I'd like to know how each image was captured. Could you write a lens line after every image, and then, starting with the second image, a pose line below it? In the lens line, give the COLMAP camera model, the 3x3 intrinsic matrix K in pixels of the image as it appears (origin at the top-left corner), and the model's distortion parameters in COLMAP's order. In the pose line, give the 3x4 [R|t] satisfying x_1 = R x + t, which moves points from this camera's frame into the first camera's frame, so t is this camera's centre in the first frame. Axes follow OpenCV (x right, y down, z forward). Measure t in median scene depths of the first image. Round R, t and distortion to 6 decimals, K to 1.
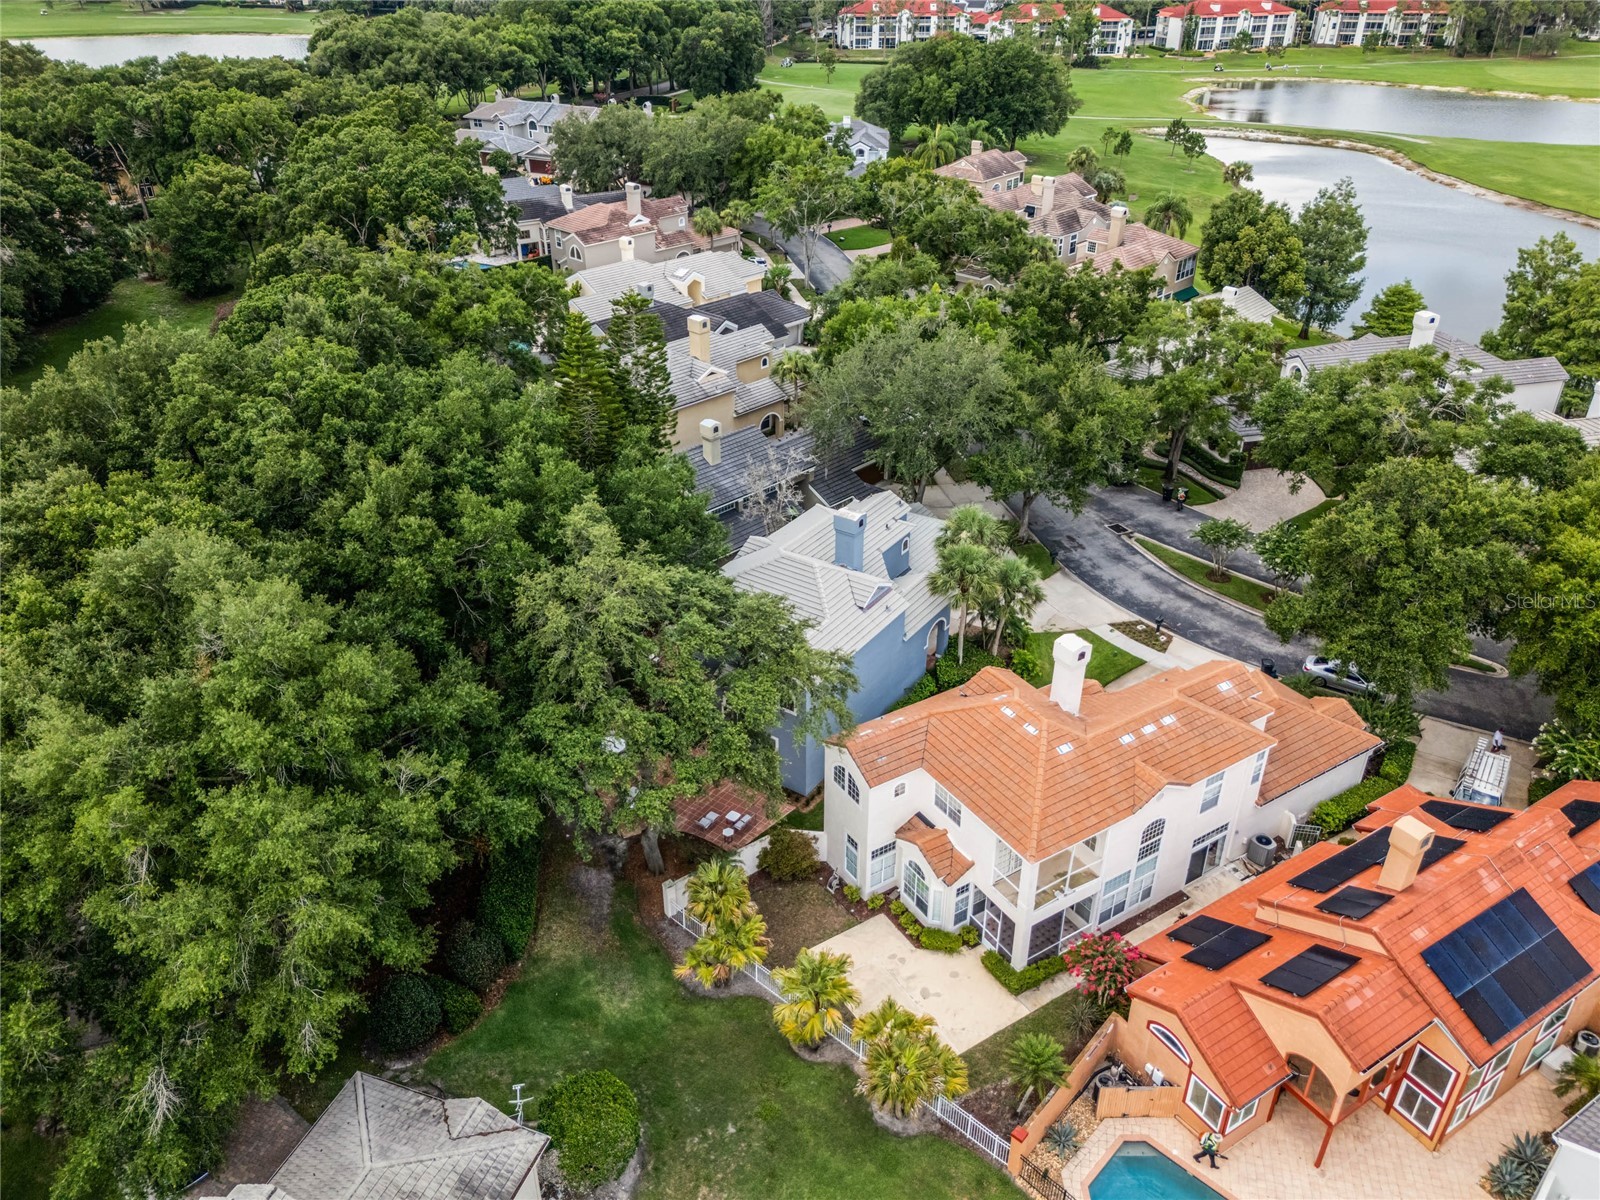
lens RADIAL K [[1174.7, 0, 803.1], [0, 1174.7, 597.9], [0, 0, 1]] dist [0.079676, -0.075378]
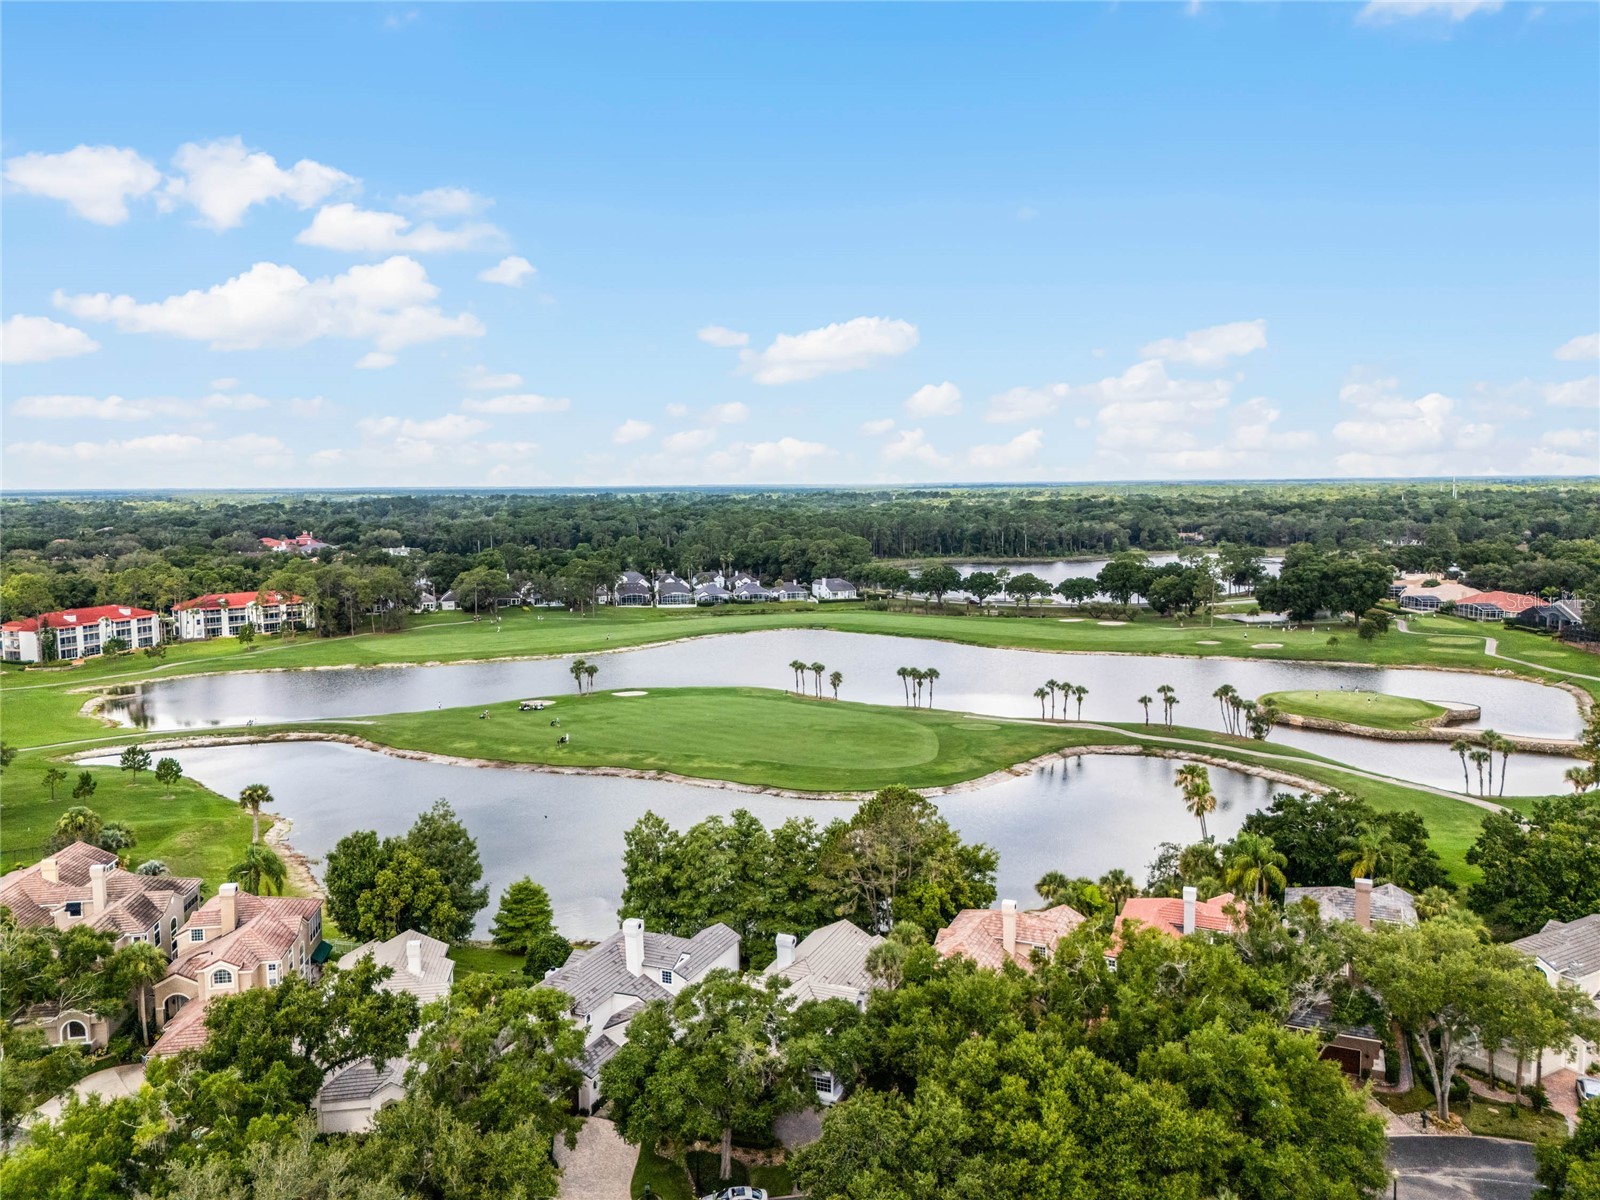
lens RADIAL K [[1174.7, 0, 803.1], [0, 1174.7, 597.9], [0, 0, 1]] dist [0.079676, -0.075378]
pose [[0.610306, -0.084568, 0.787639, -0.107878], [0.409920, 0.884528, -0.222658, -0.108553], [-0.677859, 0.458758, 0.574499, 0.086605]]
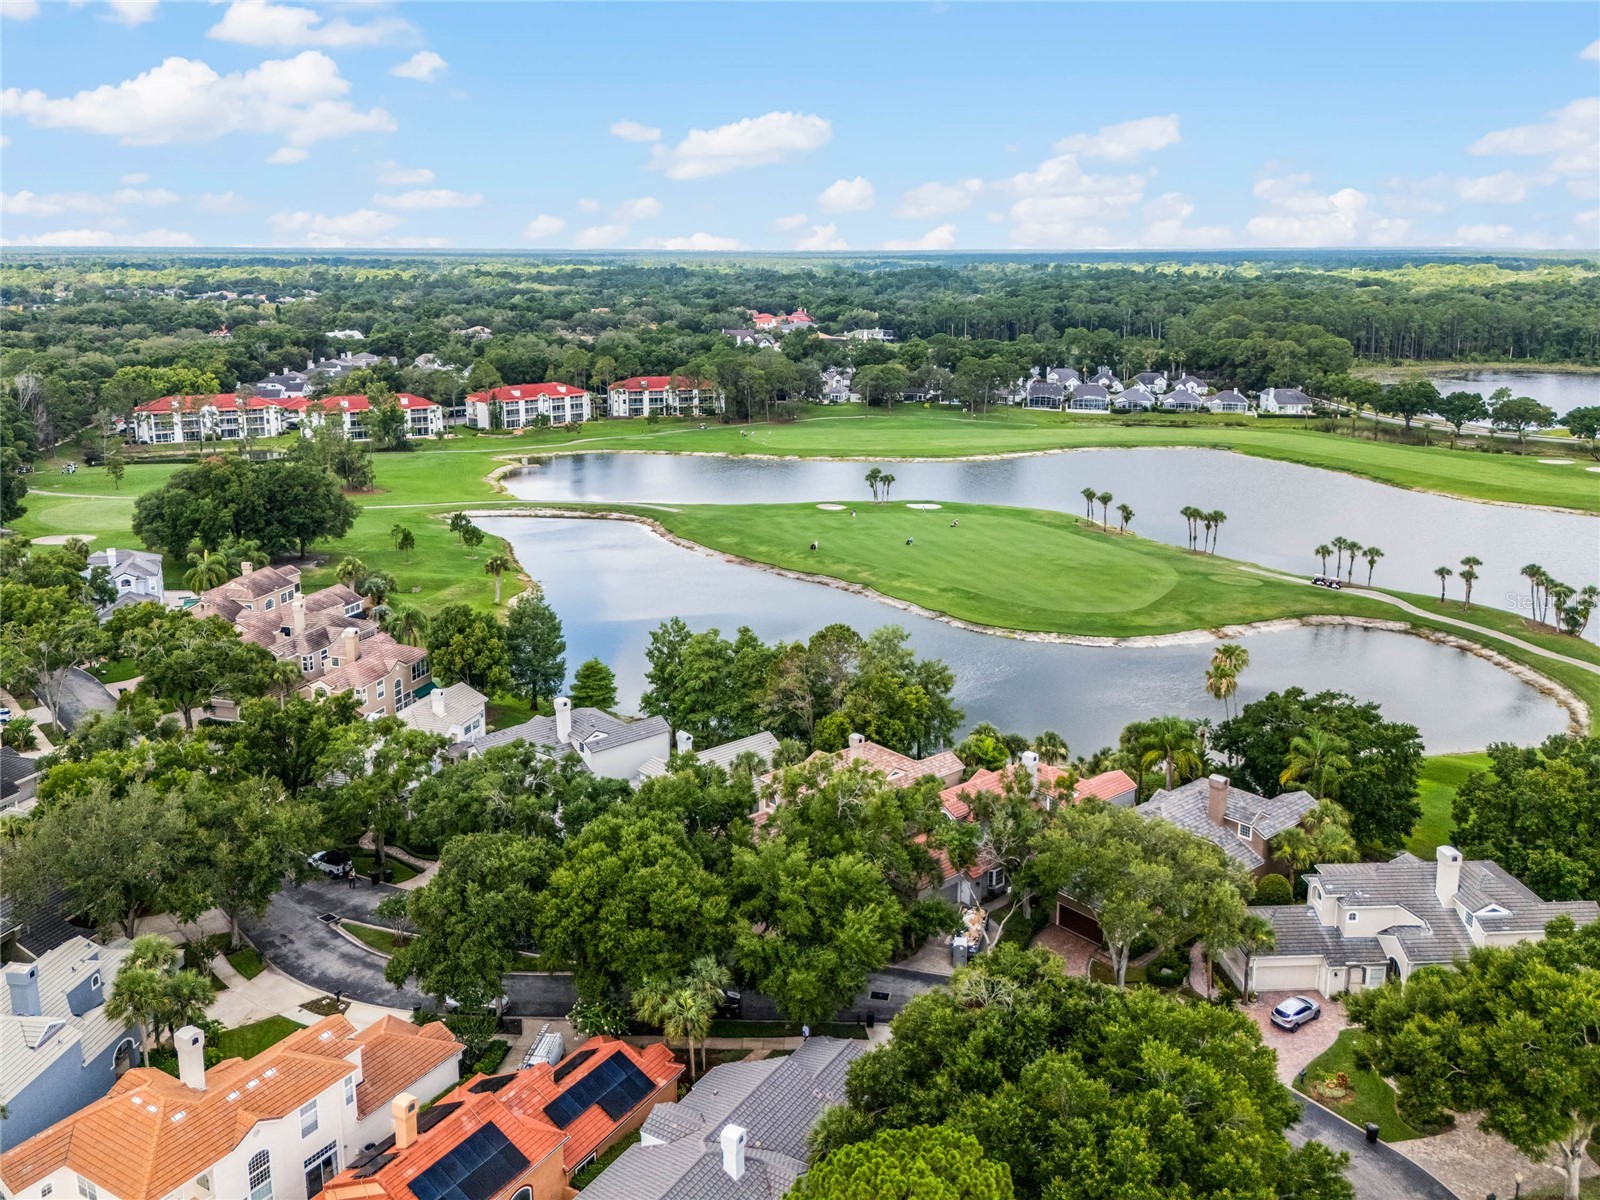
lens RADIAL K [[1323.3, 0, 800.8], [0, 1323.3, 530.8], [0, 0, 1]] dist [0.073730, -0.063277]
pose [[0.896690, -0.093849, 0.432596, 0.076321], [0.225031, 0.938212, -0.262907, 0.019450], [-0.381193, 0.333093, 0.862404, -0.246460]]
